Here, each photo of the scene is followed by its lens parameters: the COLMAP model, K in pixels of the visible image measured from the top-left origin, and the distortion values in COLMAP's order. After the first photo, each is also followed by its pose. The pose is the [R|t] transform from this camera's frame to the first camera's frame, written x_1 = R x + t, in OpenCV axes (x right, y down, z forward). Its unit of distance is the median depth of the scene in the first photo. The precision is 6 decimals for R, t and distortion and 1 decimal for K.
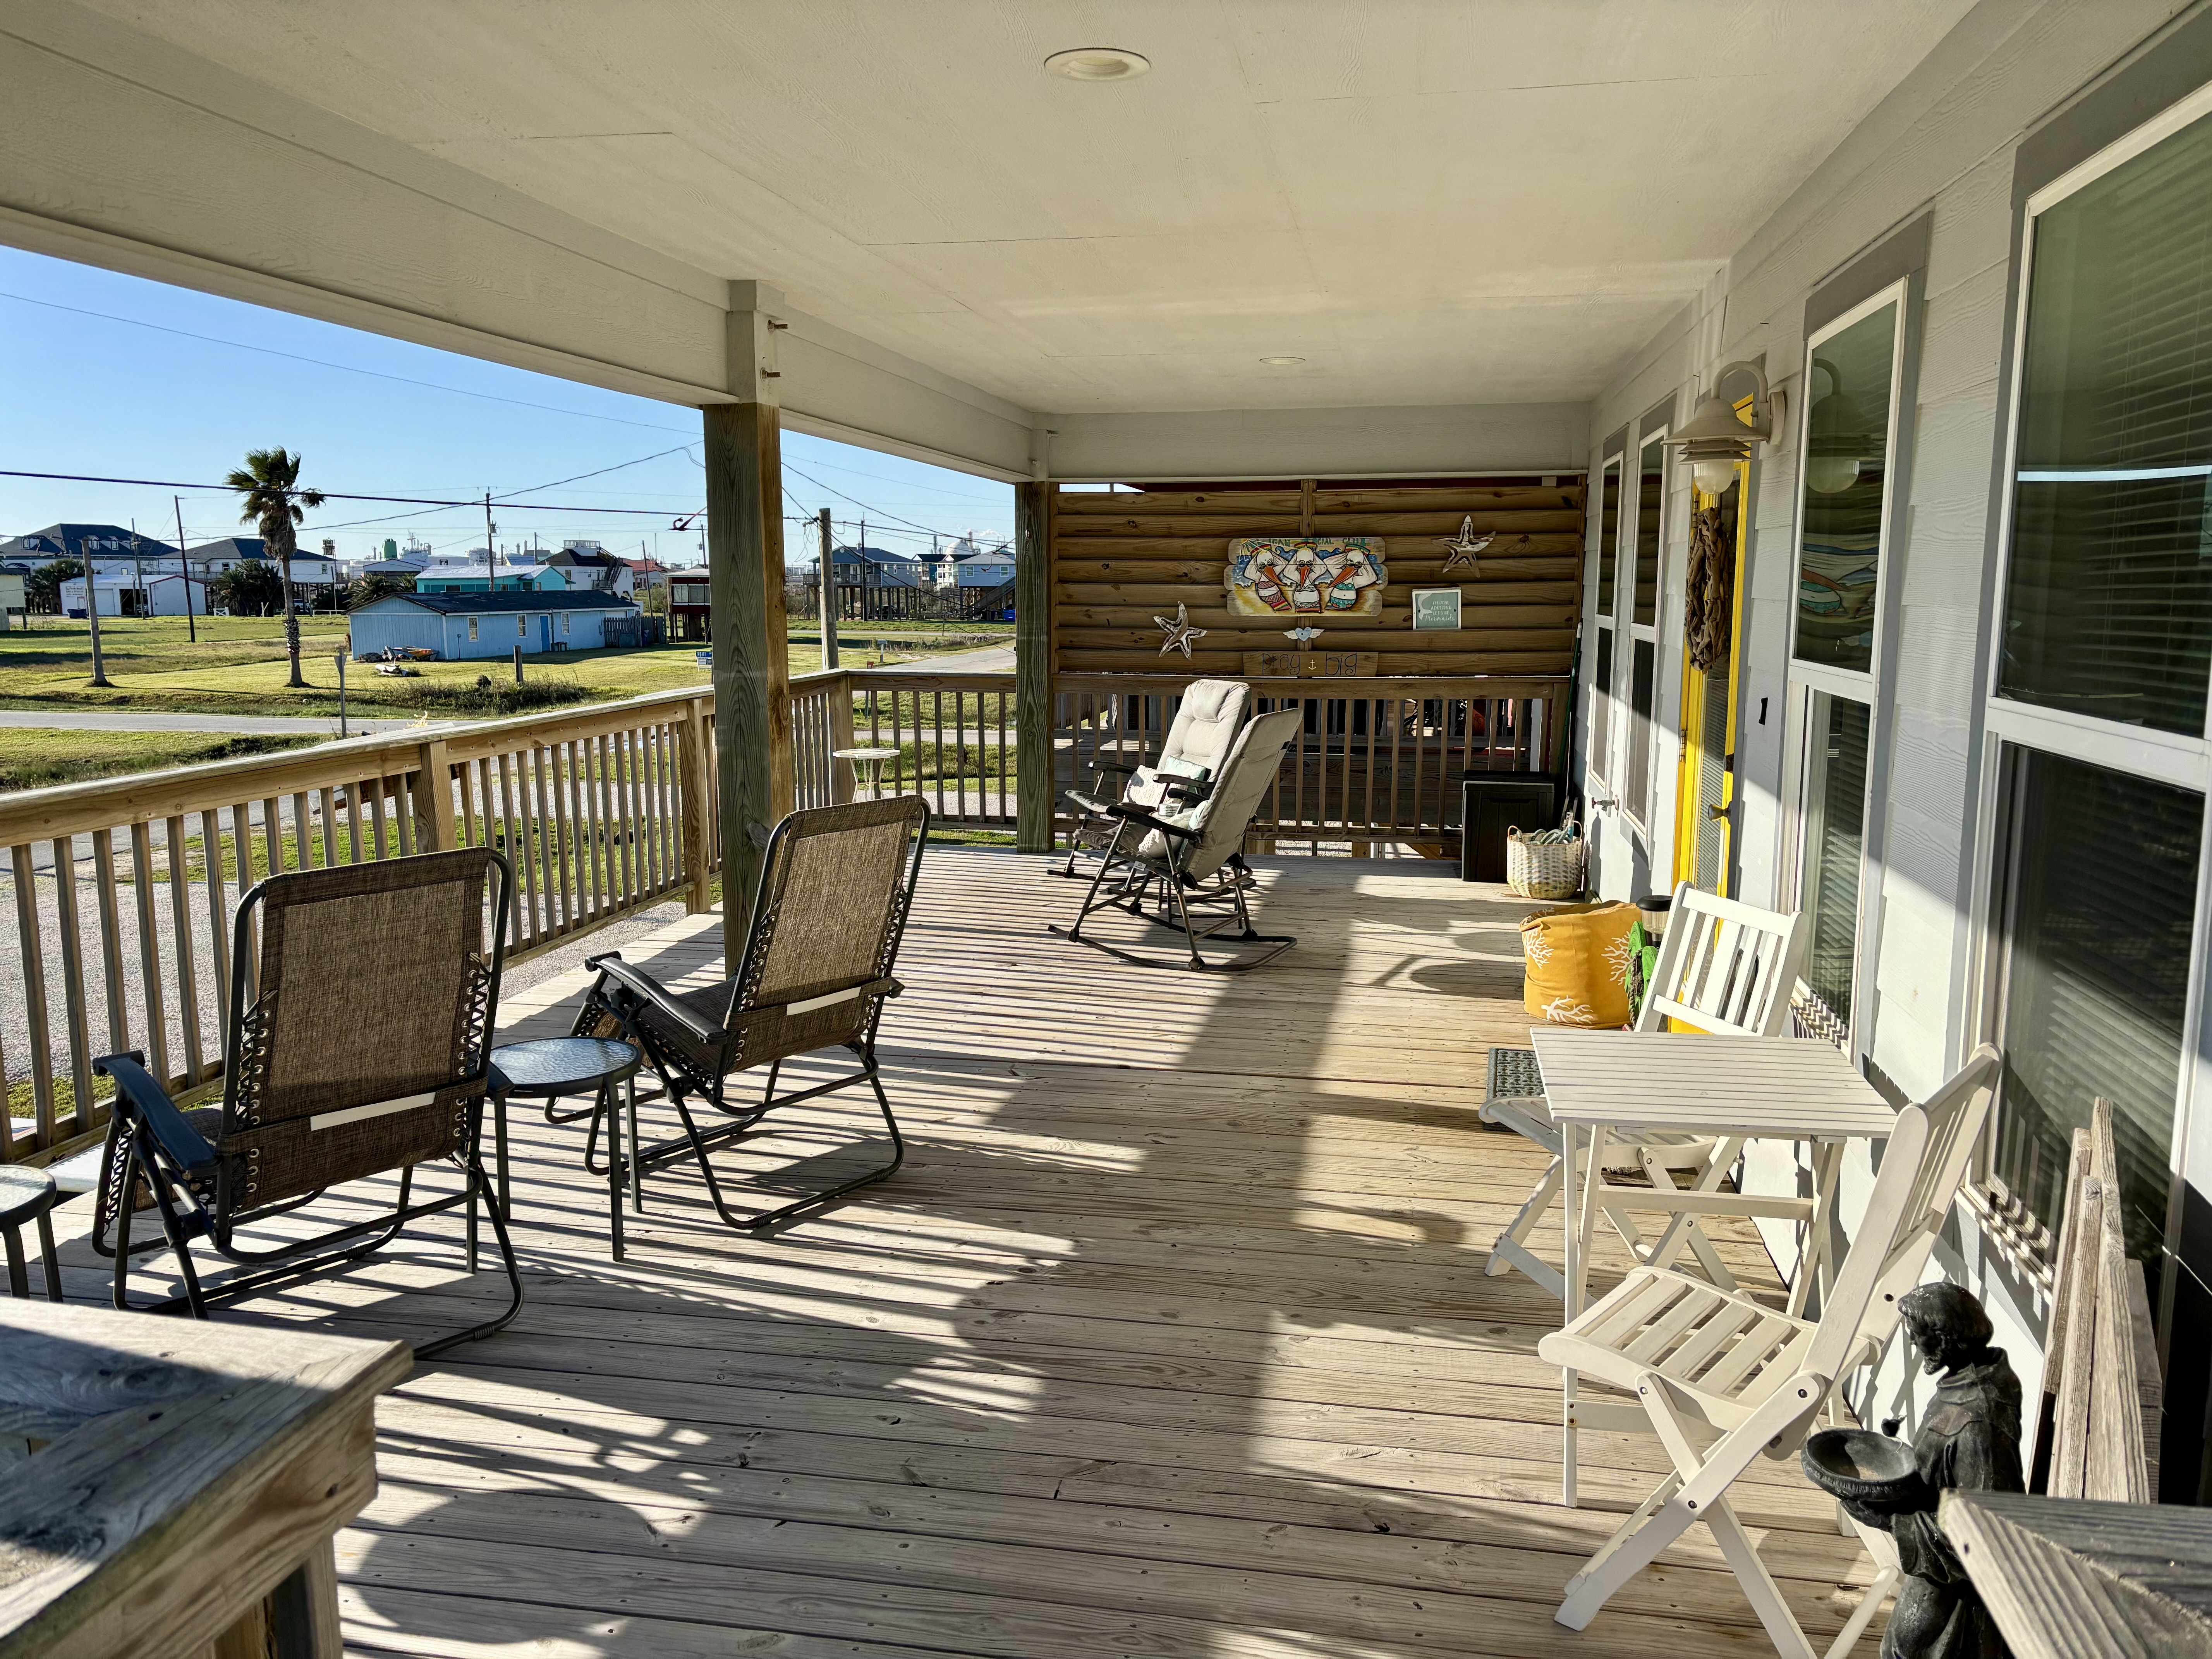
lens RADIAL K [[1686.8, 0, 1093.2], [0, 1686.8, 837.8], [0, 0, 1]] dist [0.047362, -0.042453]
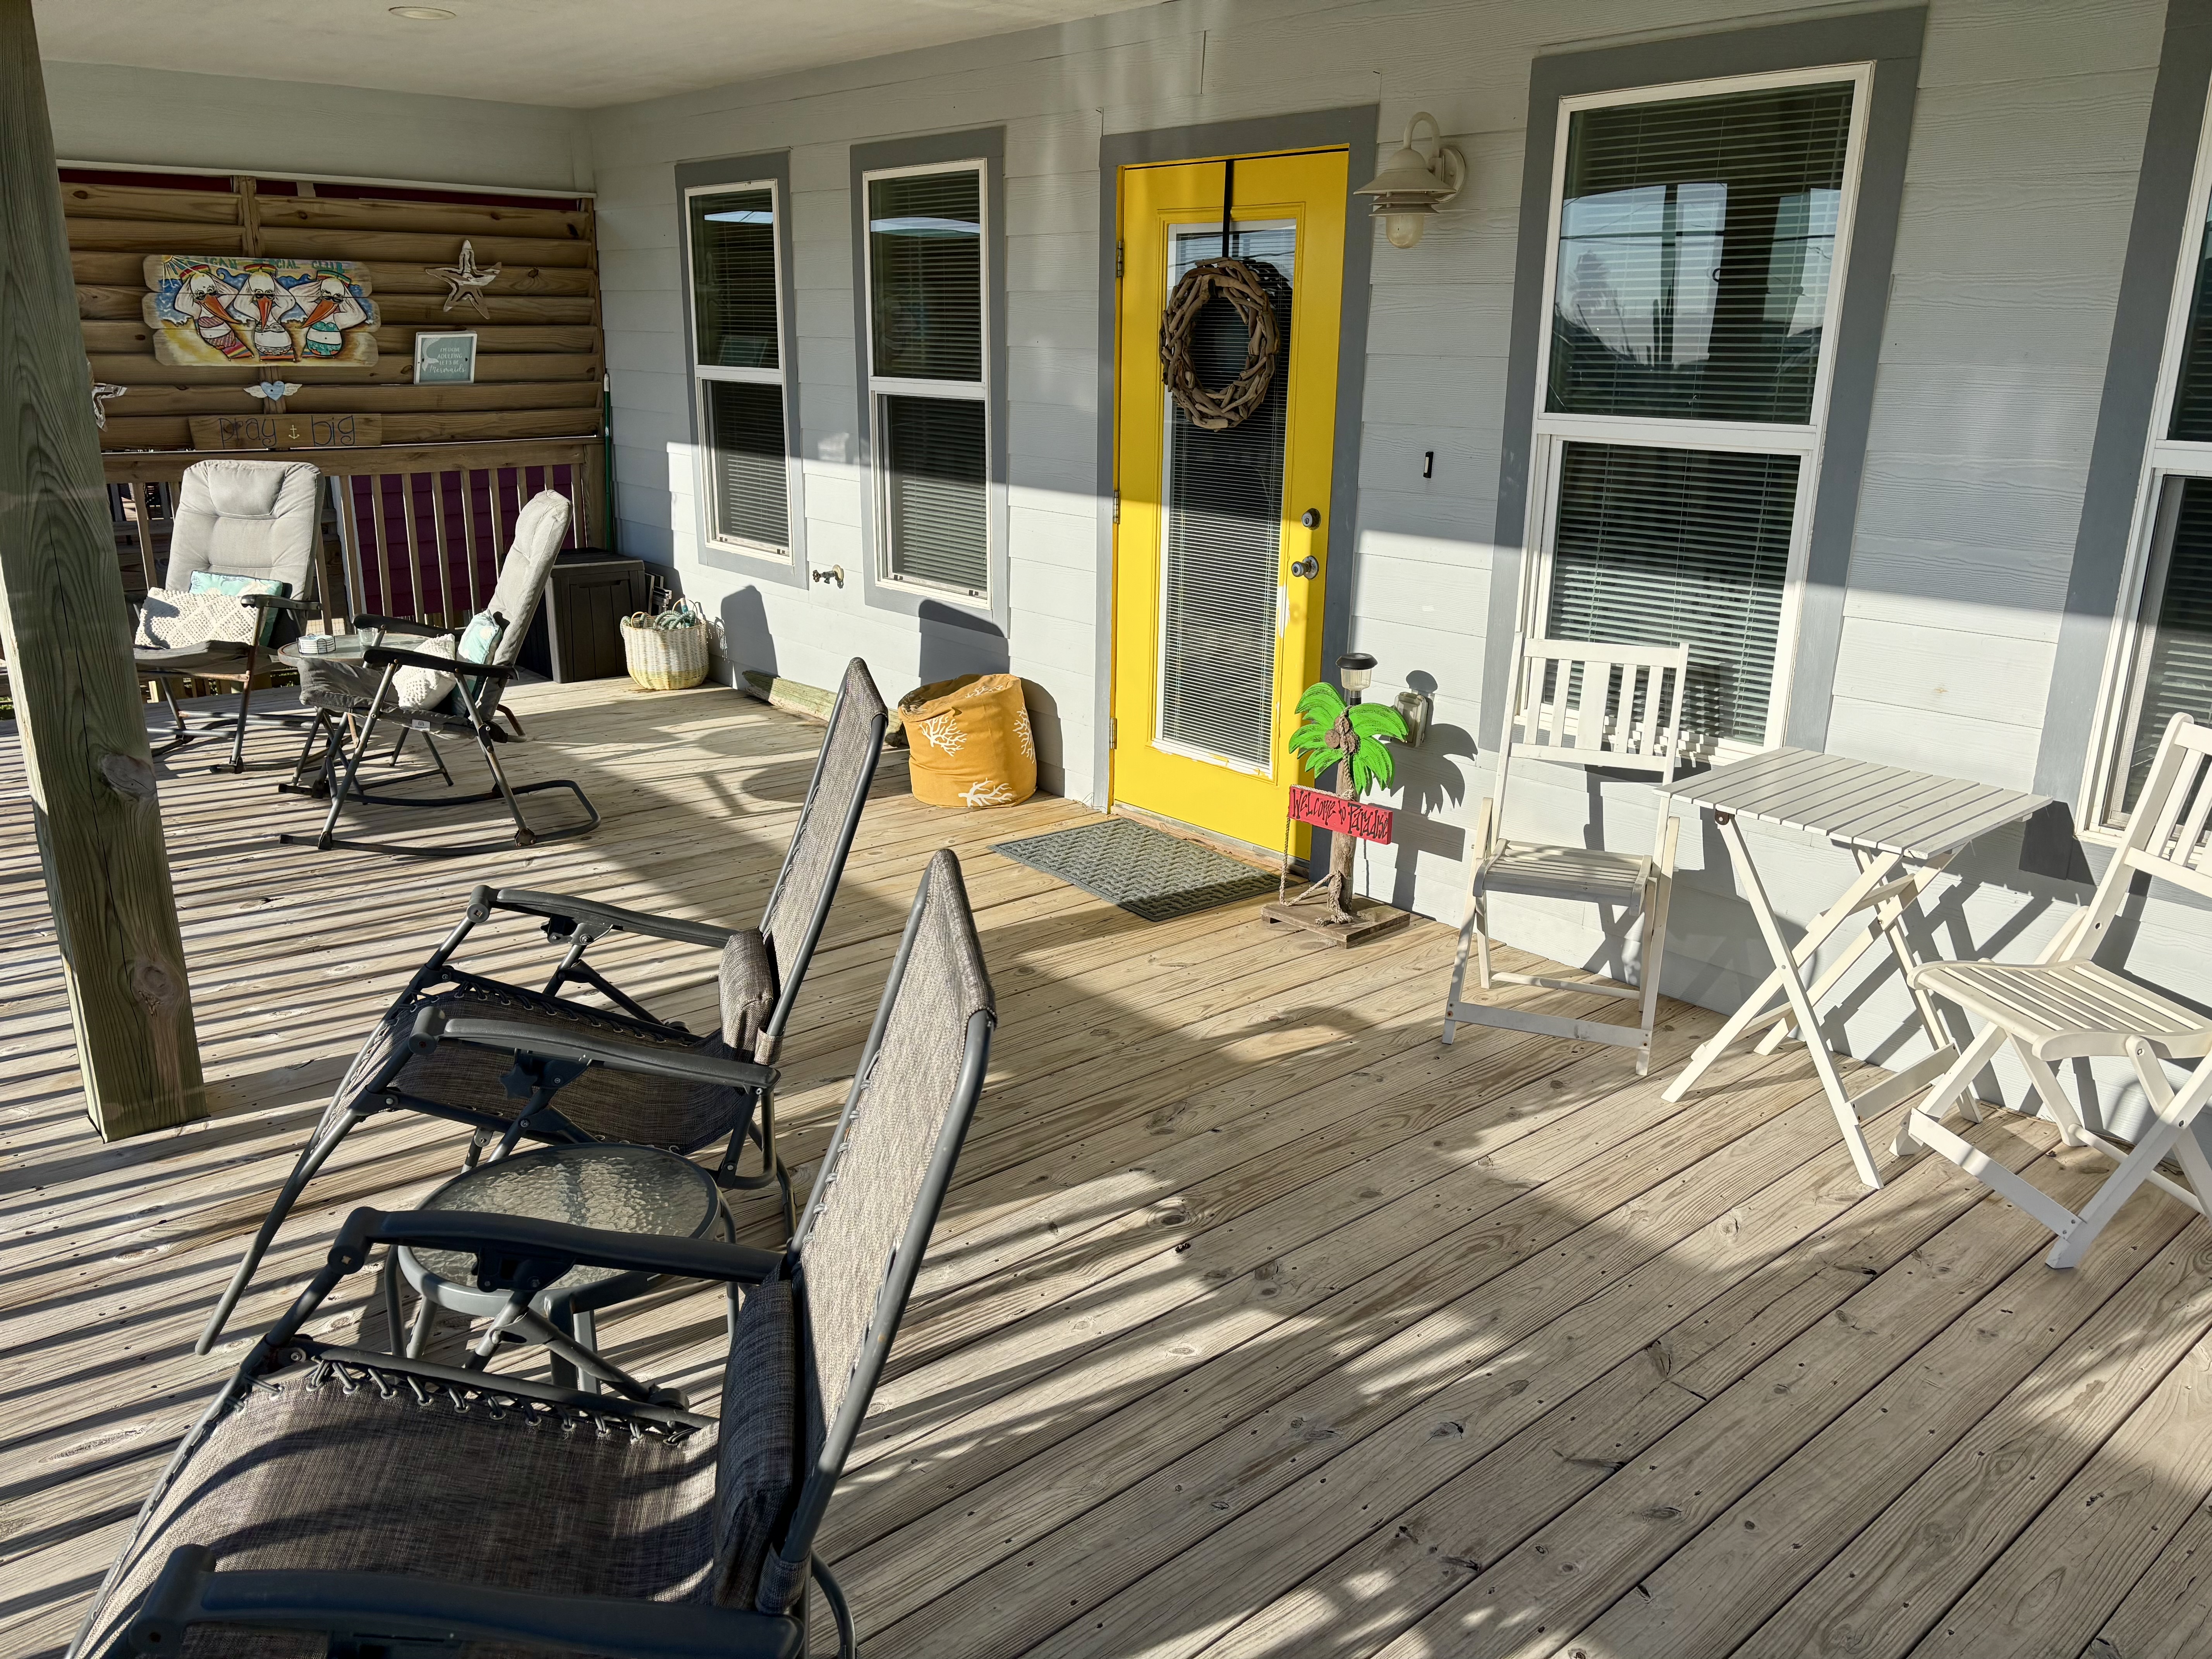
lens RADIAL K [[1686.8, 0, 1104.5], [0, 1686.8, 821.3], [0, 0, 1]] dist [0.047362, -0.042453]
pose [[0.596792, -0.214574, 0.773174, -0.288495], [0.104790, 0.976171, 0.190026, -0.039519], [-0.795524, -0.032385, 0.605056, 0.243305]]
